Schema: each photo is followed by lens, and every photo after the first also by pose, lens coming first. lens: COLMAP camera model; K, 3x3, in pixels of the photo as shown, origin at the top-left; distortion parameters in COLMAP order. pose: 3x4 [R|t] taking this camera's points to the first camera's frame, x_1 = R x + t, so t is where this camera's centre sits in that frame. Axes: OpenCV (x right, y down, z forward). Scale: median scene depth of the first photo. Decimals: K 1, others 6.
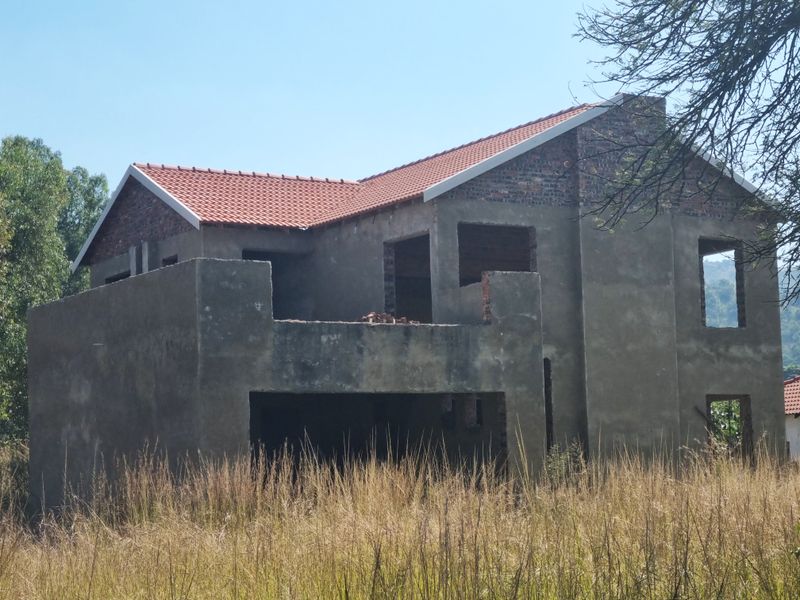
lens RADIAL K [[1835.6, 0, 404.2], [0, 1835.6, 301.3], [0, 0, 1]] dist [0.161365, 0.000000]
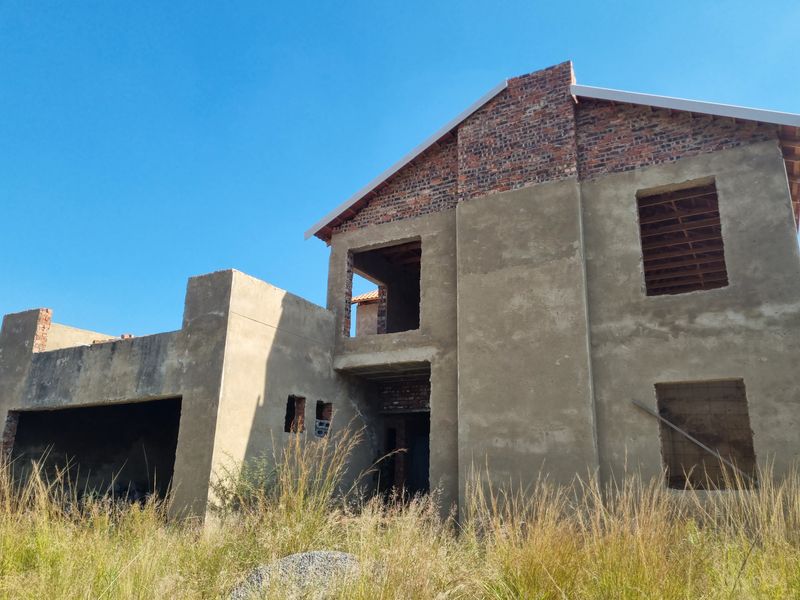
lens RADIAL K [[614.0, 0, 404.3], [0, 614.0, 305.6], [0, 0, 1]] dist [0.044169, 0.003803]
pose [[0.504343, -0.211522, -0.837196, 0.391458], [0.062357, 0.975924, -0.209007, 0.078149], [0.861249, 0.053206, 0.505391, 0.927468]]
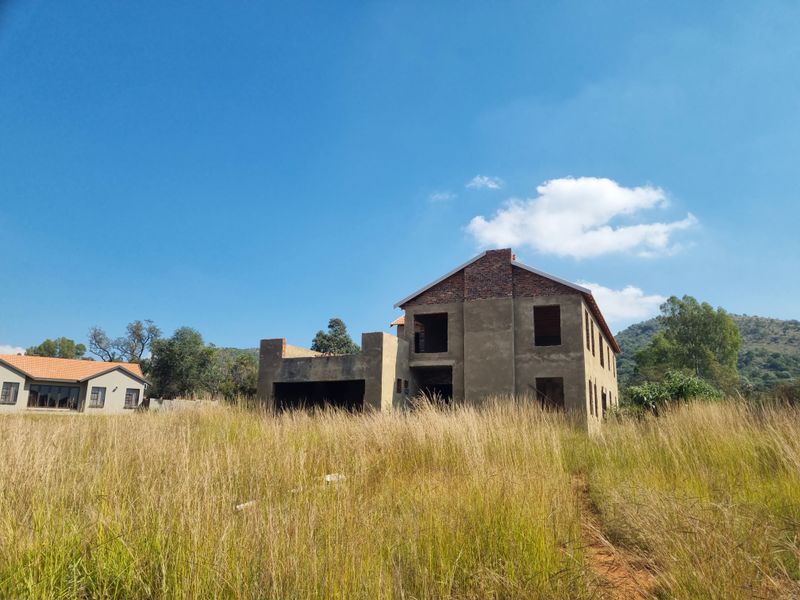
lens RADIAL K [[614.0, 0, 398.4], [0, 614.0, 301.9], [0, 0, 1]] dist [0.044169, 0.003803]
pose [[0.588773, -0.143071, -0.795536, 0.778847], [0.055580, 0.989047, -0.136737, 0.062082], [0.806385, 0.036291, 0.590276, 0.520868]]
